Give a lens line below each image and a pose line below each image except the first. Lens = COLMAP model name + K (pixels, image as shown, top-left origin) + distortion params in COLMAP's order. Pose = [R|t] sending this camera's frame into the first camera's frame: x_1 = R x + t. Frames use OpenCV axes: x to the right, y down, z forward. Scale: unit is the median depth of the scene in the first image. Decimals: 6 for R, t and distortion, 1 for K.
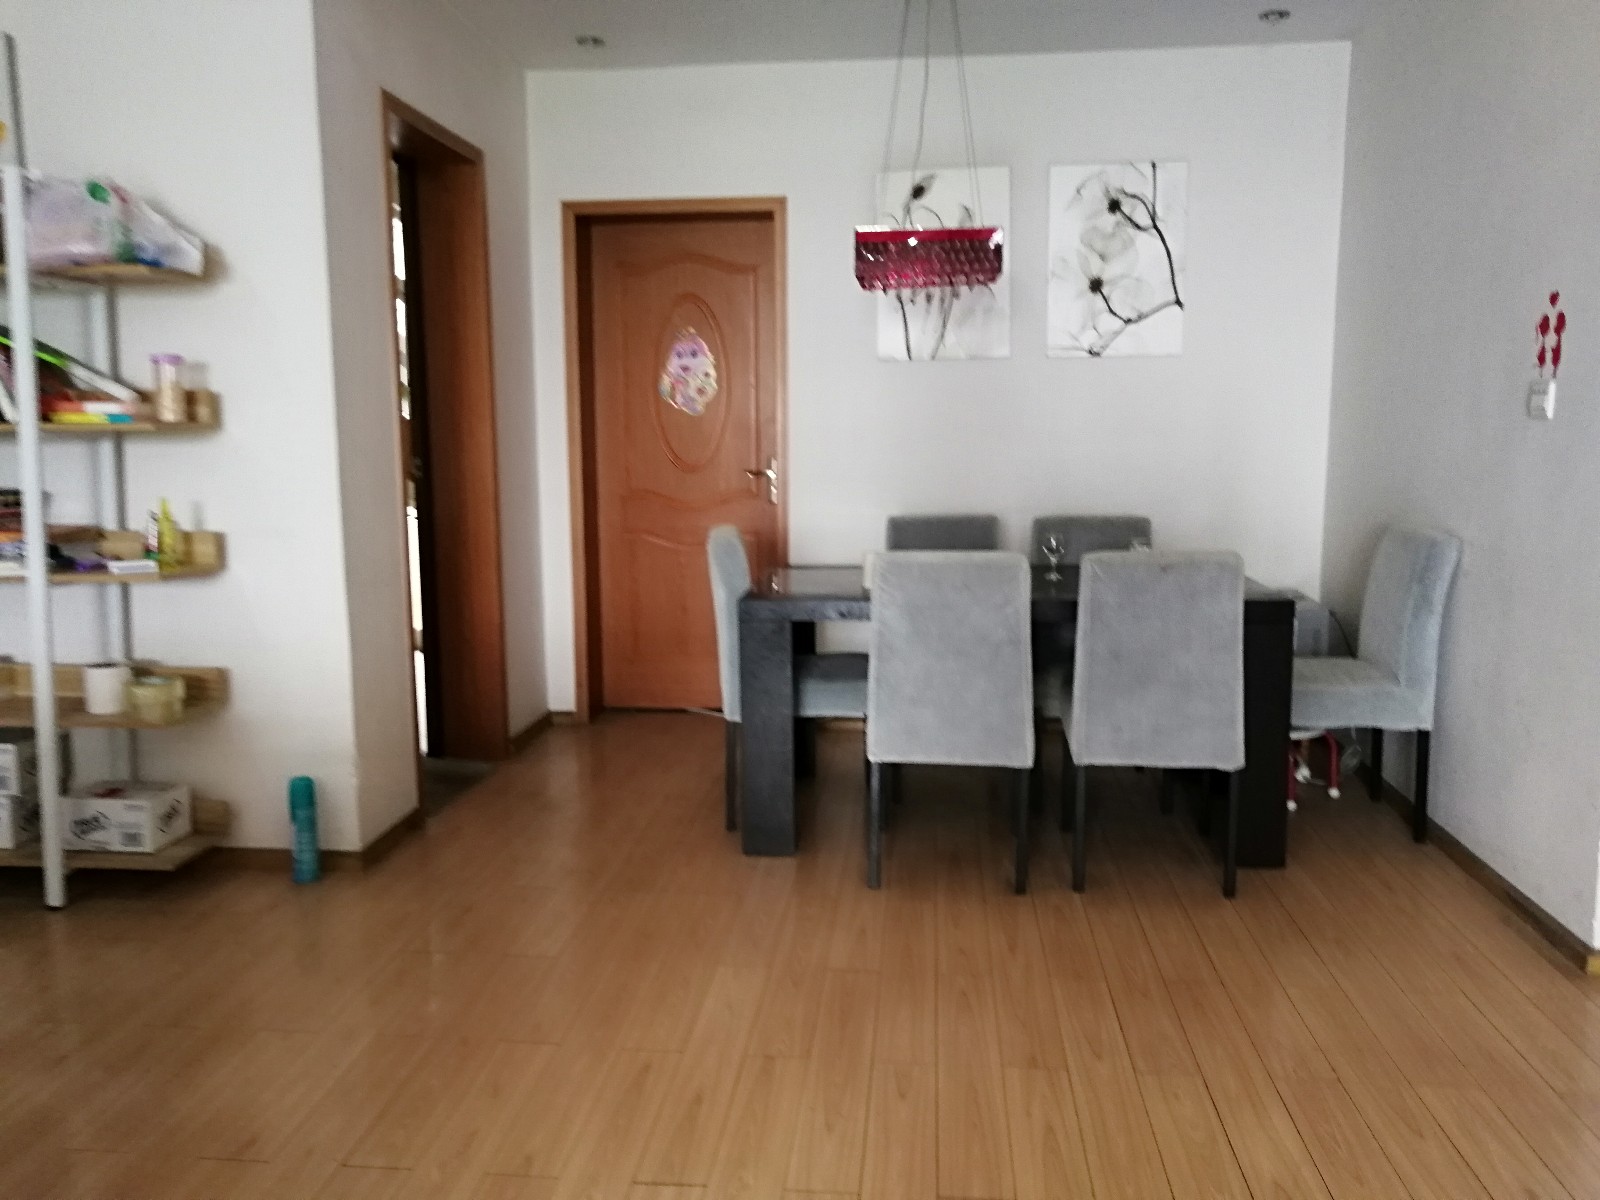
lens RADIAL K [[1231.6, 0, 795.1], [0, 1231.6, 601.3], [0, 0, 1]] dist [-0.006204, 0.006419]
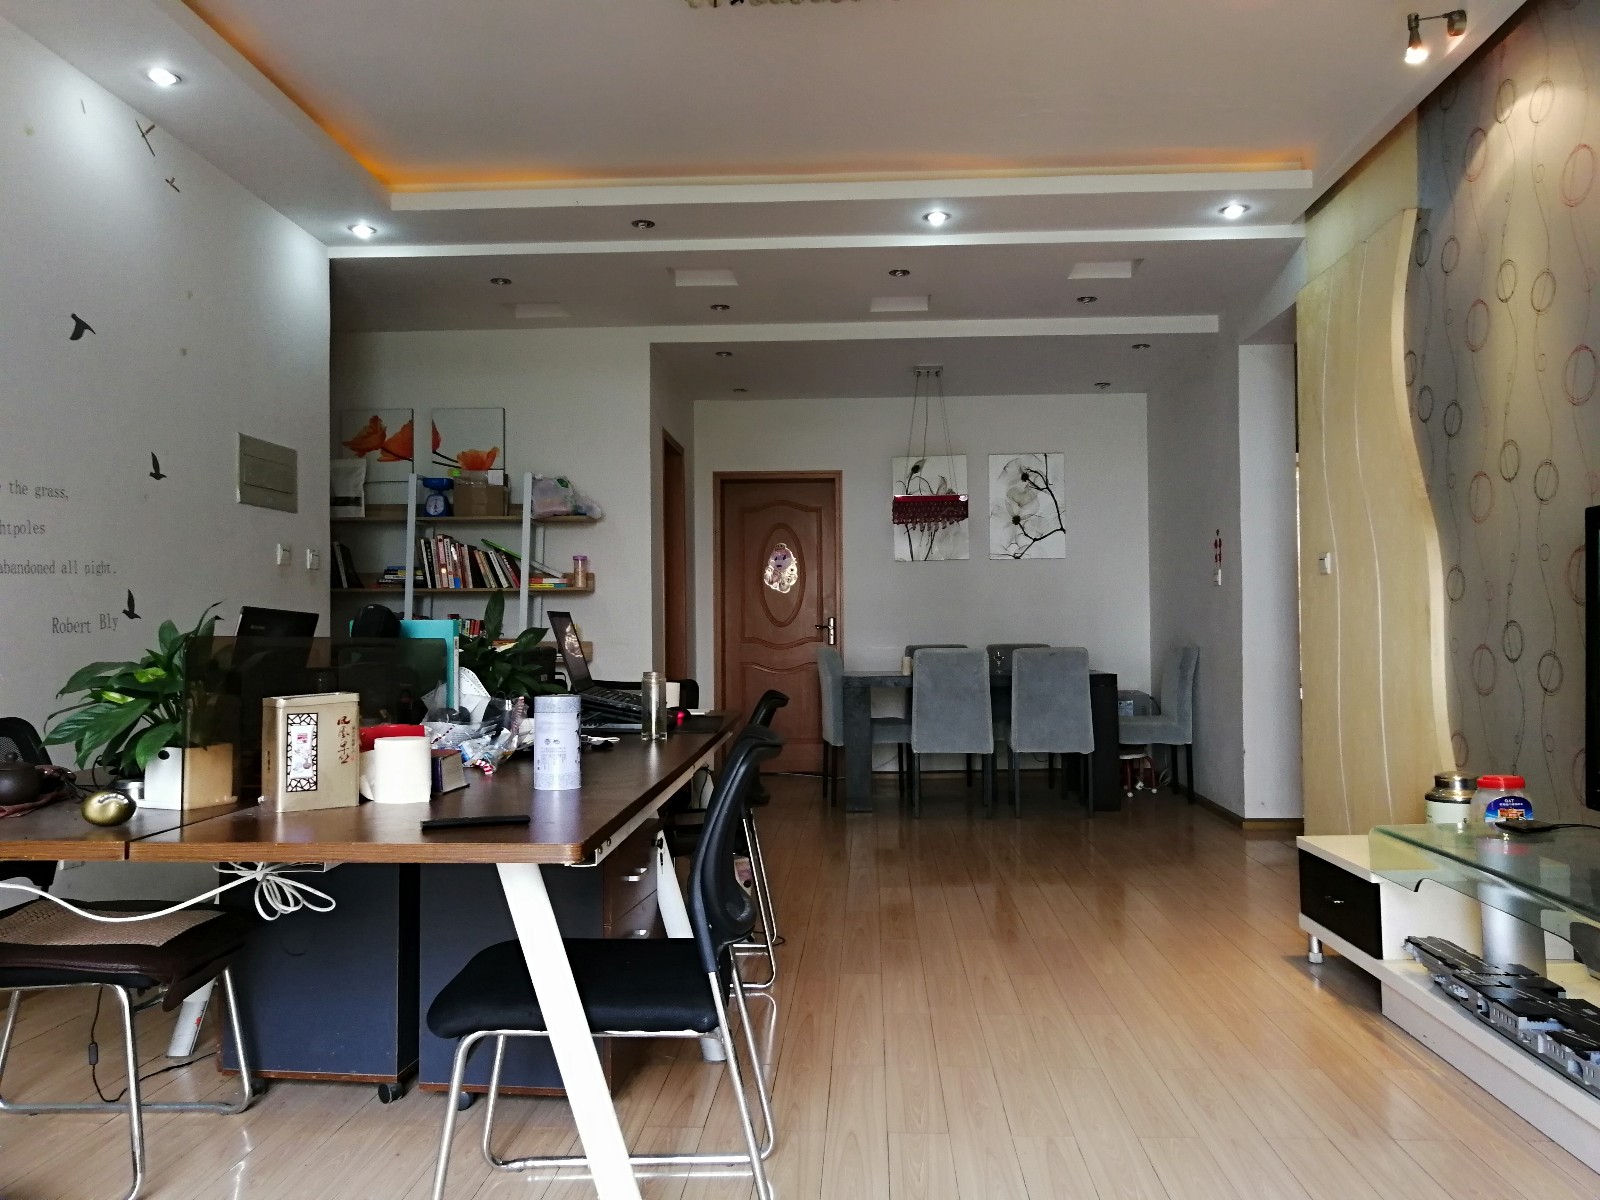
lens RADIAL K [[1231.6, 0, 795.1], [0, 1231.6, 601.3], [0, 0, 1]] dist [-0.006204, 0.006419]
pose [[0.998823, -0.000309, 0.048506, -0.168729], [0.008335, 0.986198, -0.165361, 0.157633], [-0.047786, 0.165571, 0.985039, -0.750136]]
